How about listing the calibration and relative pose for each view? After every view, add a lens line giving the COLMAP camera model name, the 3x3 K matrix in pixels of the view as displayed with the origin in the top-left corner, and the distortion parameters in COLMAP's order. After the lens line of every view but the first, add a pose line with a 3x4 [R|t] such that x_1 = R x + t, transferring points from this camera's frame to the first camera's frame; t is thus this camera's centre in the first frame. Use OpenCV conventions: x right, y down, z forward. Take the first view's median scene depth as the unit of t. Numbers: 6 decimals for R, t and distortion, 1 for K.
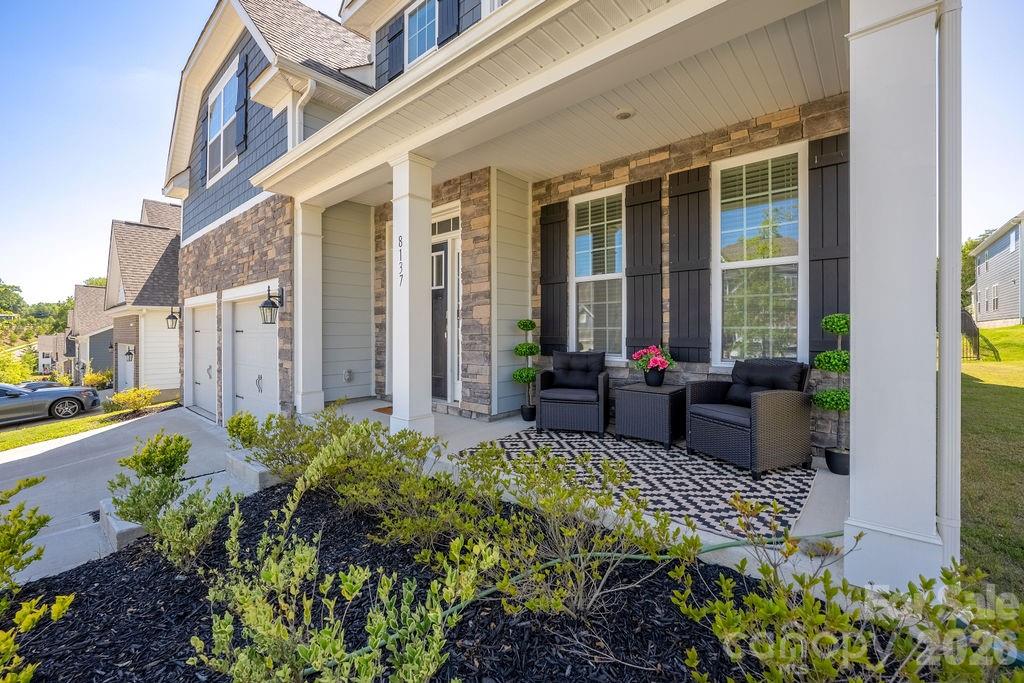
lens RADIAL K [[419.7, 0, 520.2], [0, 419.7, 333.0], [0, 0, 1]] dist [-0.001137, -0.000492]
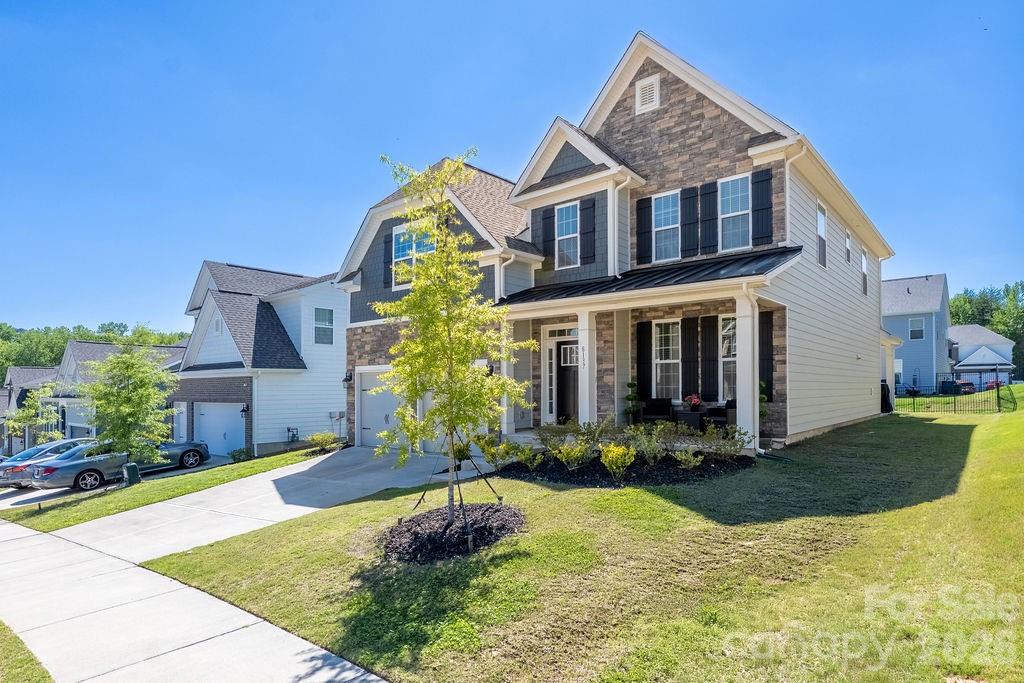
lens RADIAL K [[614.8, 0, 536.9], [0, 614.8, 395.6], [0, 0, 1]] dist [-0.003659, -0.000388]
pose [[0.999756, -0.005651, 0.021336, -0.528515], [0.005536, 0.999970, 0.005477, 0.012960], [-0.021366, -0.005357, 0.999757, -2.026283]]
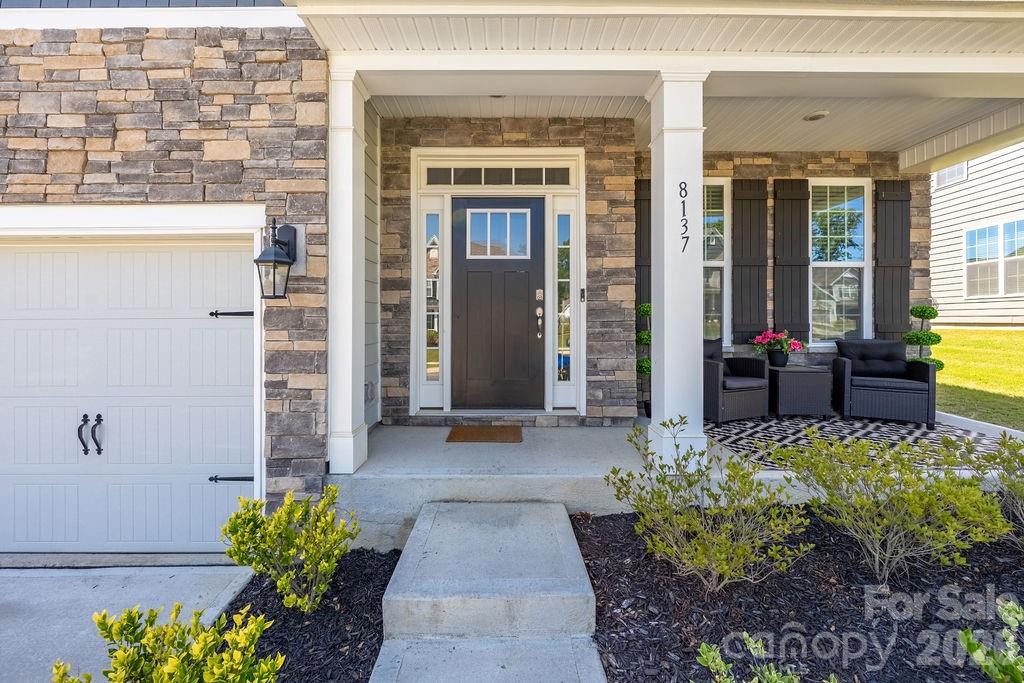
lens RADIAL K [[419.7, 0, 509.4], [0, 419.7, 318.5], [0, 0, 1]] dist [-0.001137, -0.000492]
pose [[0.756081, 0.004297, 0.654464, -0.842999], [0.002351, 0.999954, -0.009282, 0.006625], [-0.654474, 0.008557, 0.756036, 0.563189]]
